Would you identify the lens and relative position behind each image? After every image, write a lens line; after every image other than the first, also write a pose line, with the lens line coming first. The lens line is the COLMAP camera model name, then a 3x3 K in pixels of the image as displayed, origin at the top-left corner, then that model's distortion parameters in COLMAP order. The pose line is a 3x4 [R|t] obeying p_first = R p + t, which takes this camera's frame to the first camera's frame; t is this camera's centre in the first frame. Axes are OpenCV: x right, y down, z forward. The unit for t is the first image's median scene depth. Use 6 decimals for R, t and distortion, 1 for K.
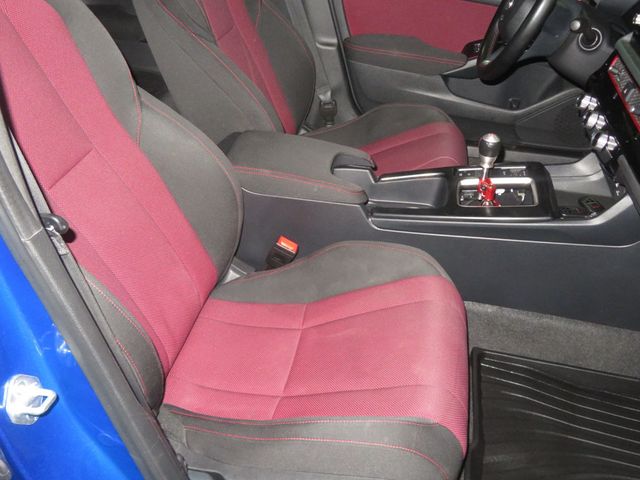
lens RADIAL K [[631.1, 0, 320.0], [0, 631.1, 240.0], [0, 0, 1]] dist [-0.007224, 0.000490]
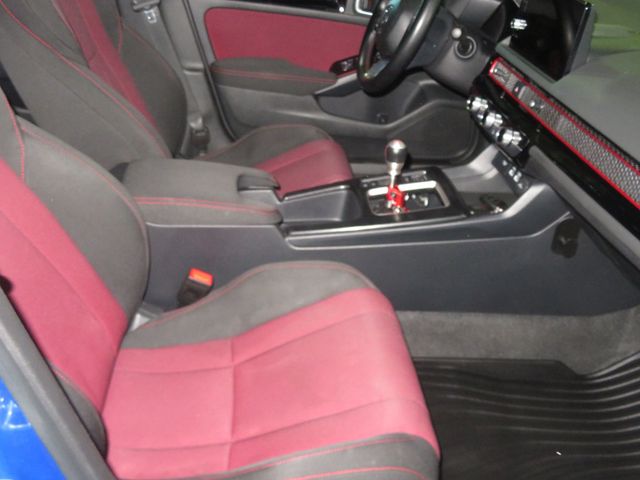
lens RADIAL K [[631.1, 0, 320.0], [0, 631.1, 240.0], [0, 0, 1]] dist [-0.007224, 0.000490]
pose [[0.959422, -0.112725, 0.258462, -0.114720], [0.127465, 0.990998, -0.040942, 0.013487], [-0.251520, 0.072225, 0.965154, 0.066988]]
